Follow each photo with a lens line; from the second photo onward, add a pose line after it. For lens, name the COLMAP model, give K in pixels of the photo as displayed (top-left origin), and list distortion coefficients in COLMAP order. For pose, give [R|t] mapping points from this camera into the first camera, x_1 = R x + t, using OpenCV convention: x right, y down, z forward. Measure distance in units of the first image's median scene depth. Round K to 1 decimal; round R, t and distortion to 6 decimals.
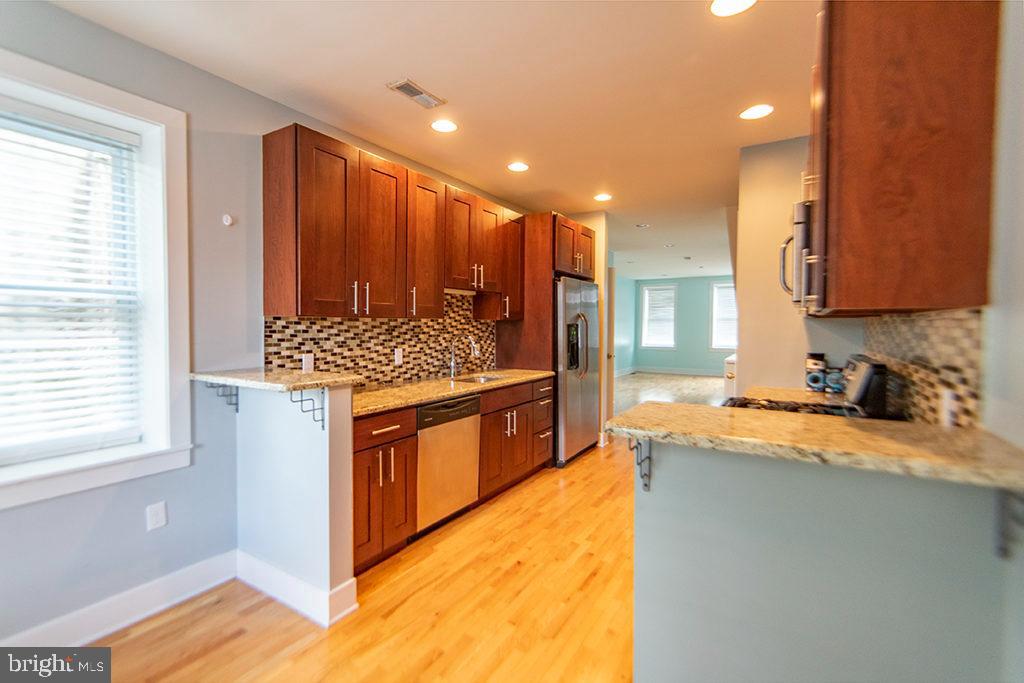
lens RADIAL K [[457.8, 0, 508.1], [0, 457.8, 335.9], [0, 0, 1]] dist [0.003262, 0.000331]
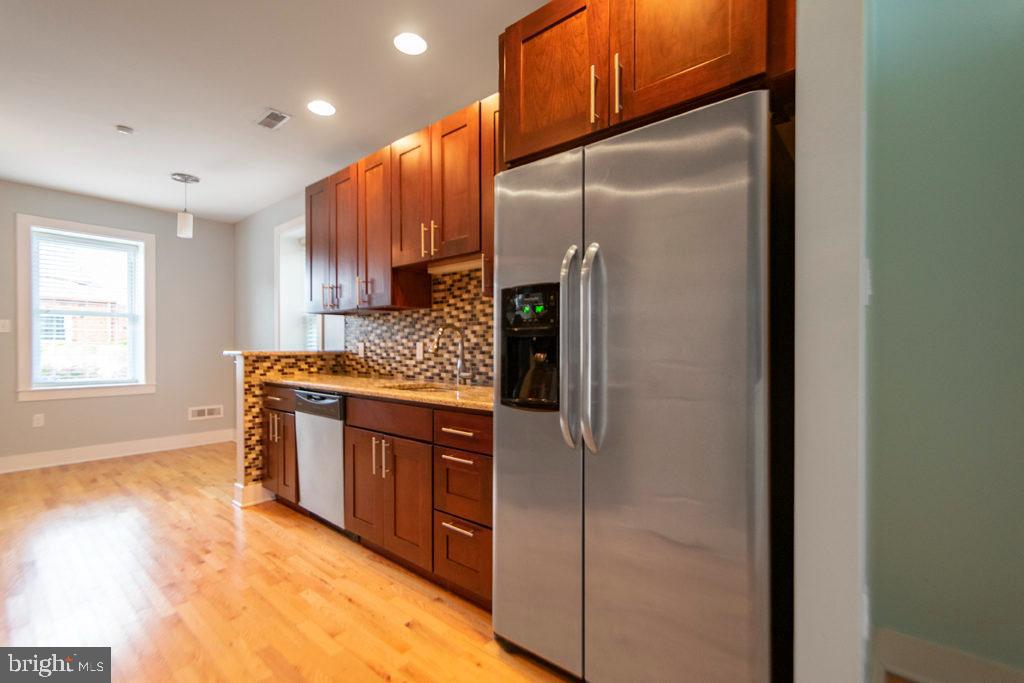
lens RADIAL K [[457.8, 0, 507.6], [0, 457.8, 344.3], [0, 0, 1]] dist [0.003262, 0.000331]
pose [[-0.157663, 0.009213, -0.987450, 0.645342], [-0.014919, 0.999820, 0.011710, 0.018142], [0.987380, 0.016578, -0.157497, 1.331897]]
